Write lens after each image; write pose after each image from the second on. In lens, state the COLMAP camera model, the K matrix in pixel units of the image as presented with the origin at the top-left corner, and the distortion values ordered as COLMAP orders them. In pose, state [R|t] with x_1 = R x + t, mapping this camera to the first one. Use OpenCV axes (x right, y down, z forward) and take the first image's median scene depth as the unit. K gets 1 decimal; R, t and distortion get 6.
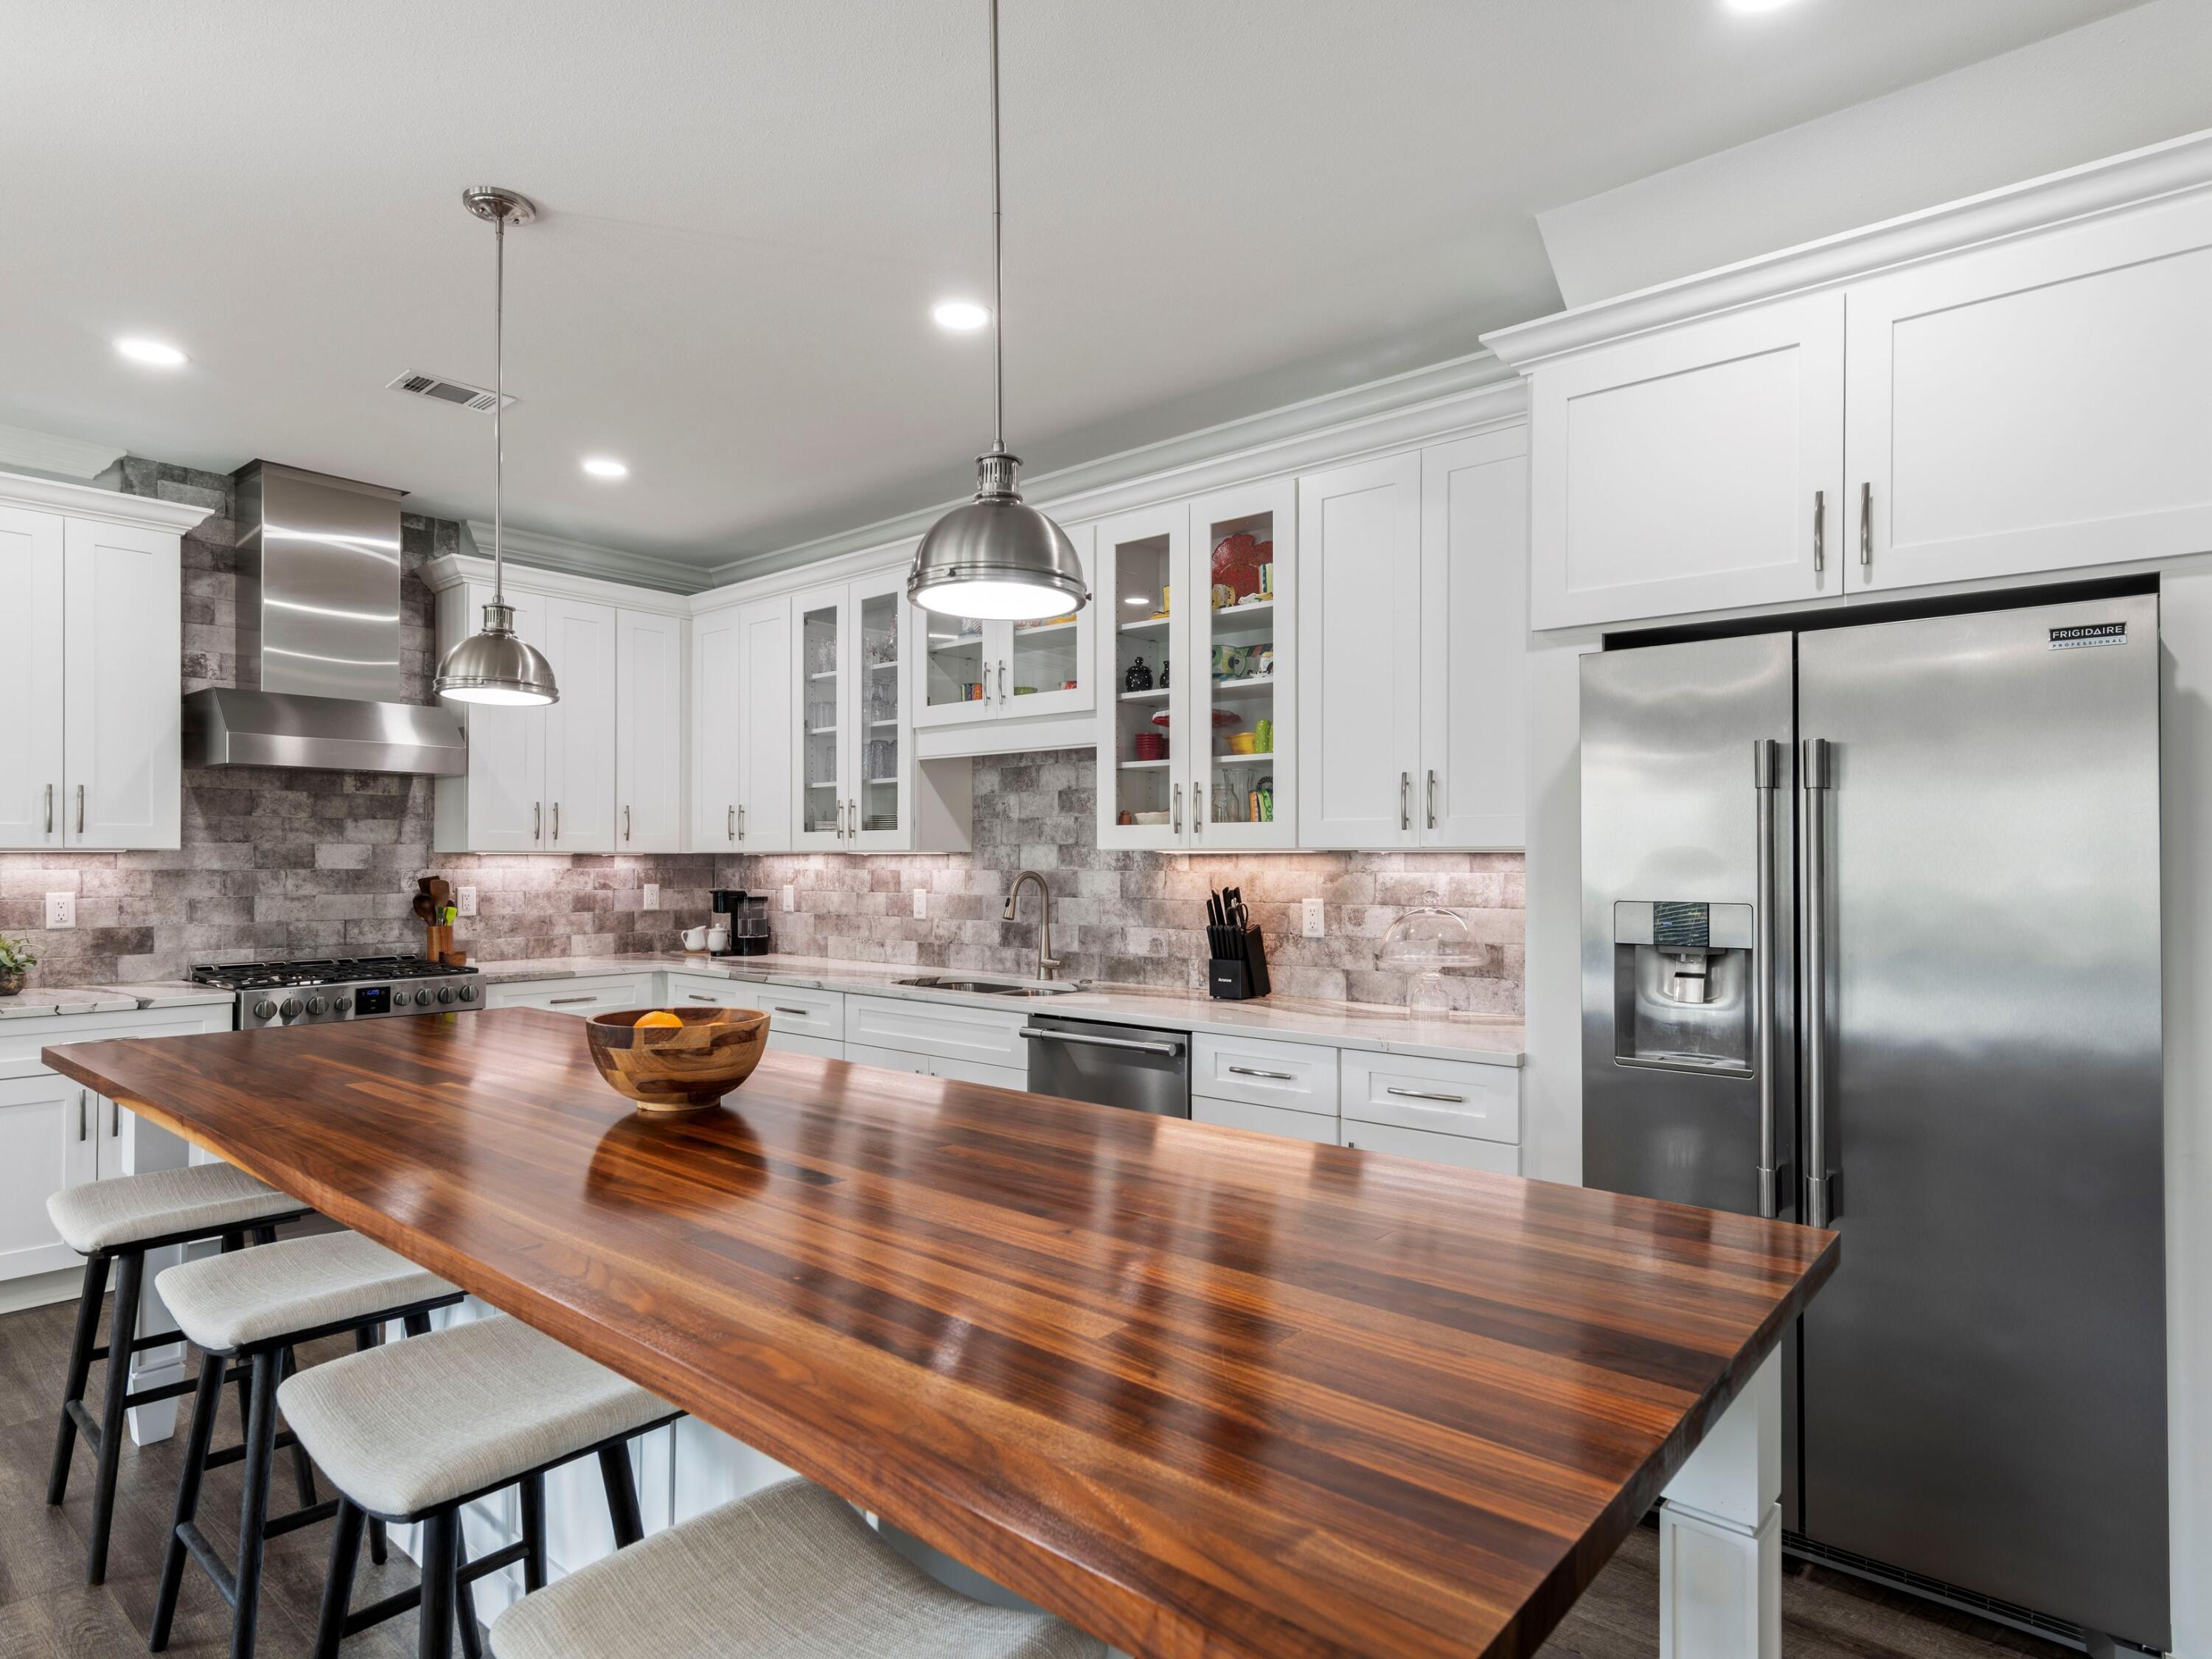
lens RADIAL K [[1226.7, 0, 1109.5], [0, 1226.7, 850.5], [0, 0, 1]] dist [0.008020, -0.000561]
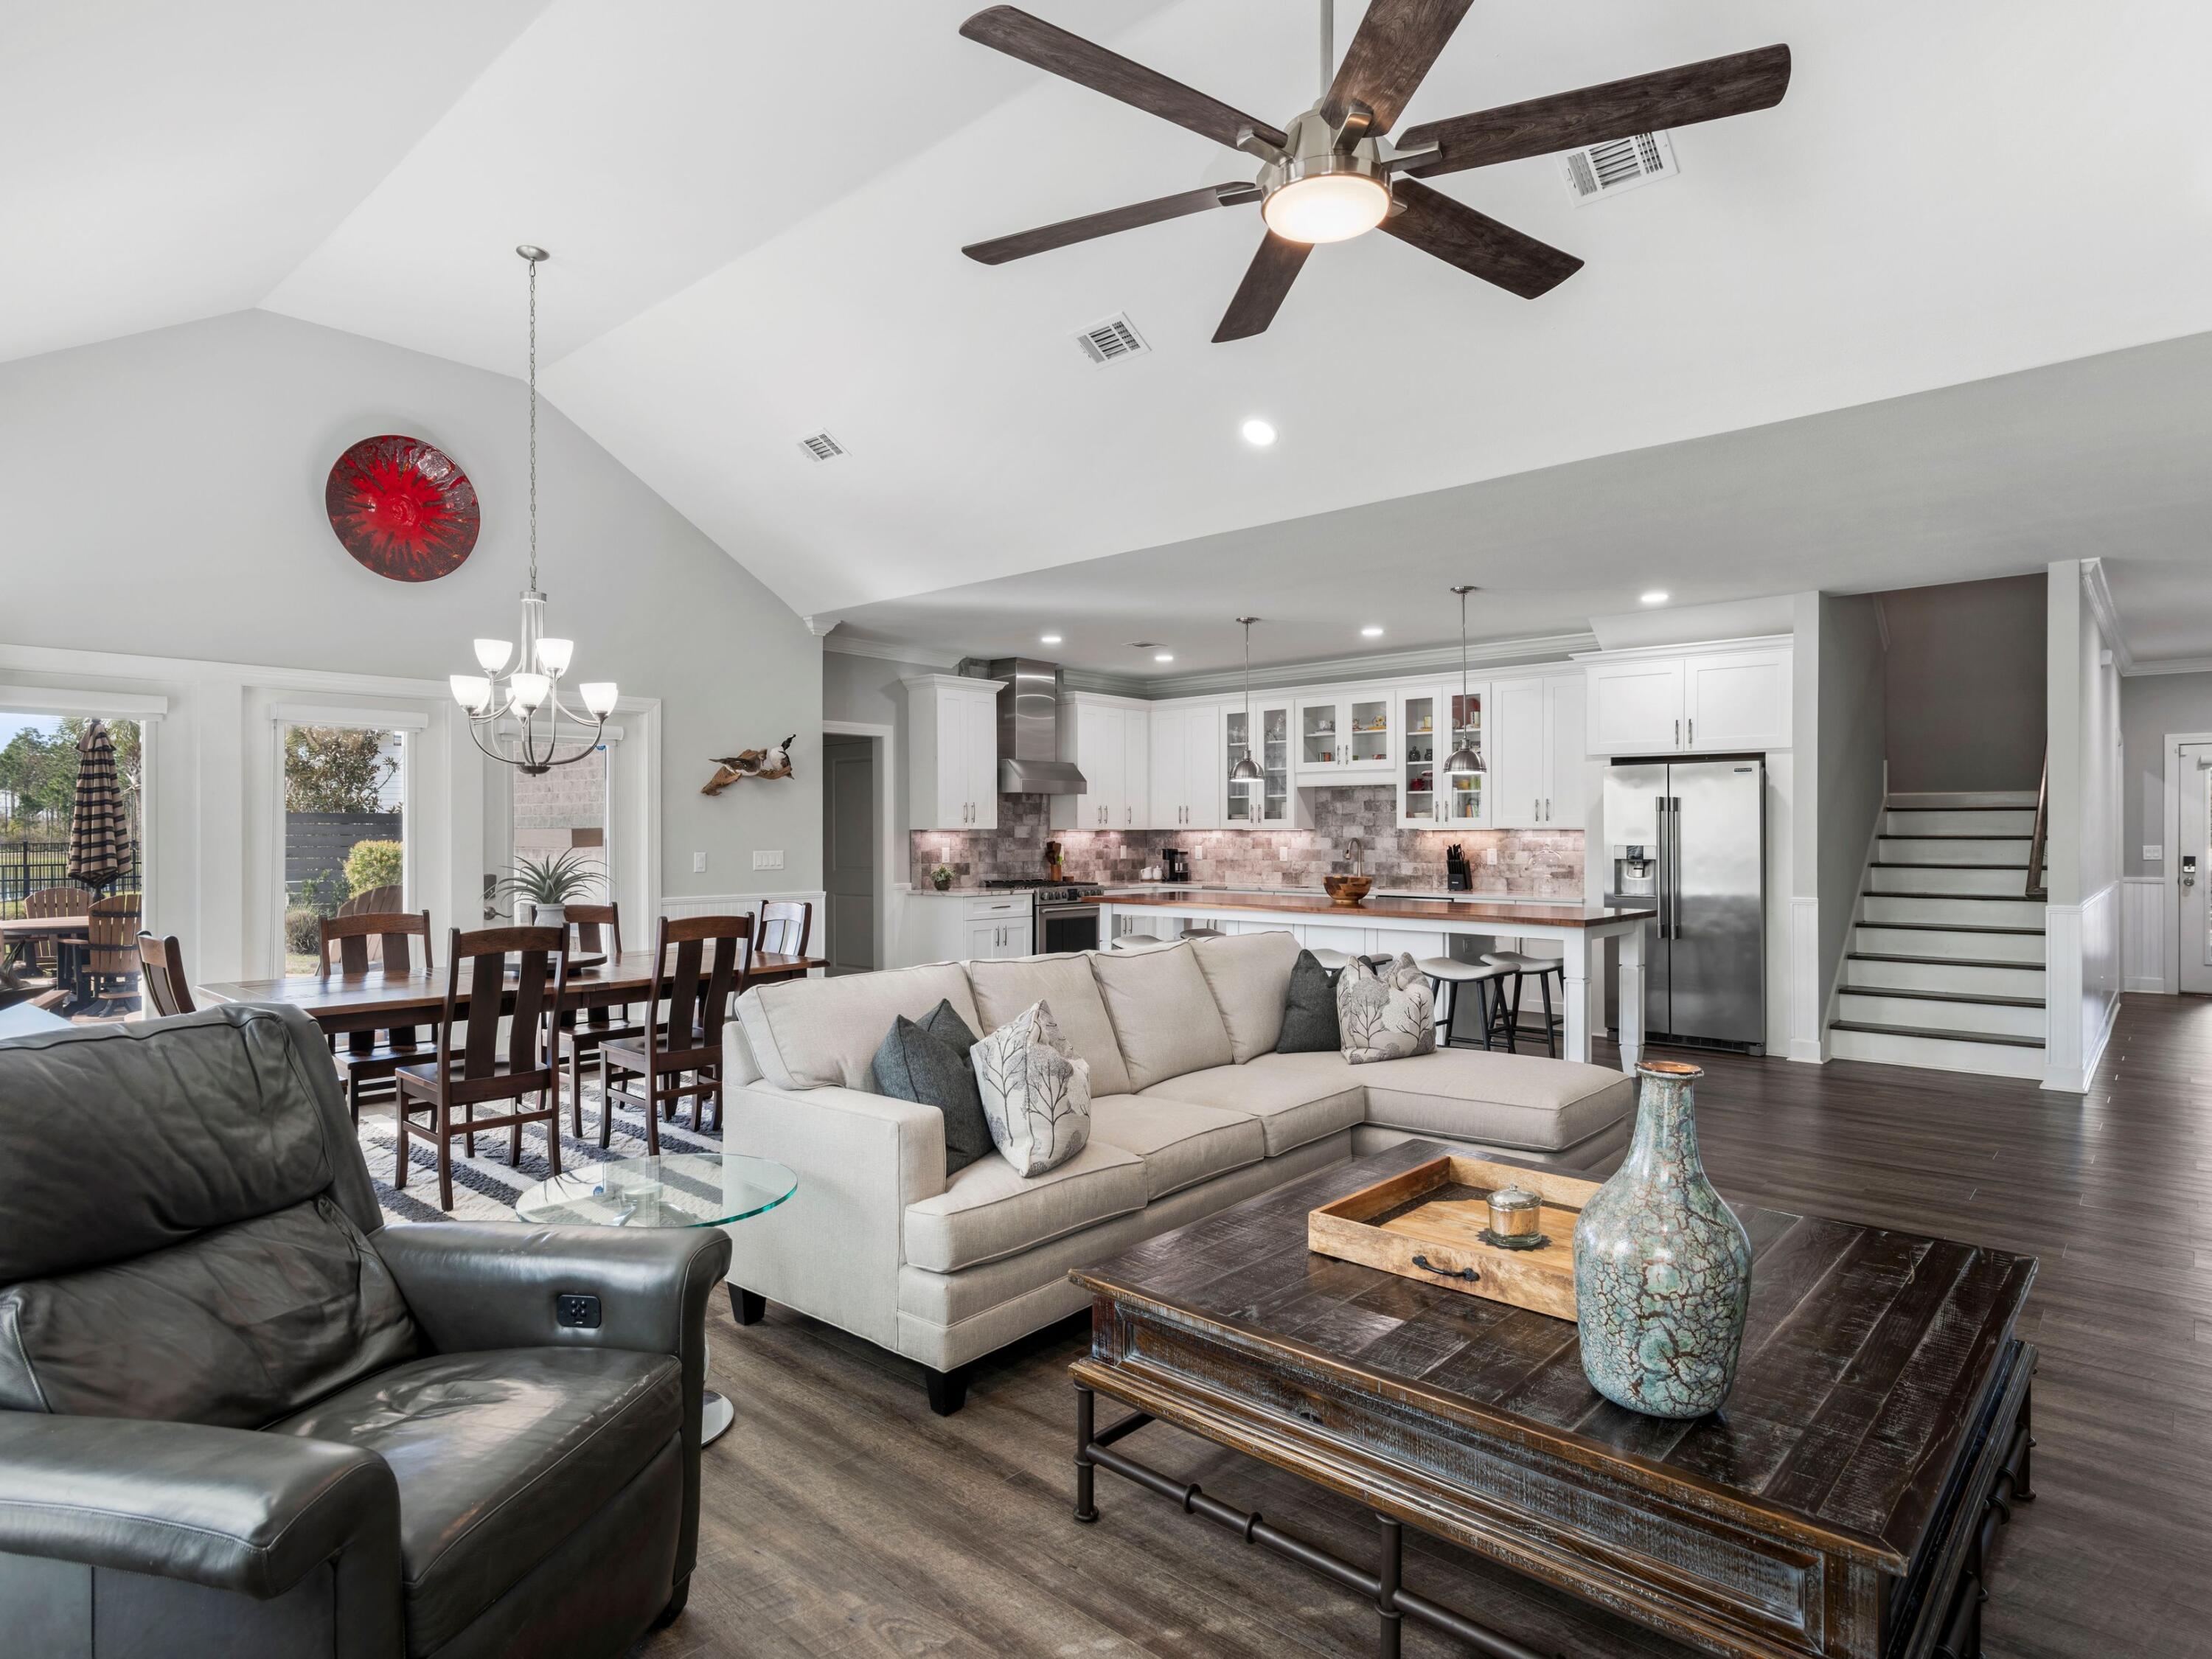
lens RADIAL K [[1211.5, 0, 1110.1], [0, 1211.5, 831.1], [0, 0, 1]] dist [0.003682, 0.000310]
pose [[0.999785, -0.002242, -0.020596, -0.448033], [0.002380, 0.999975, 0.006705, -0.010903], [0.020580, -0.006752, 0.999765, -1.169031]]
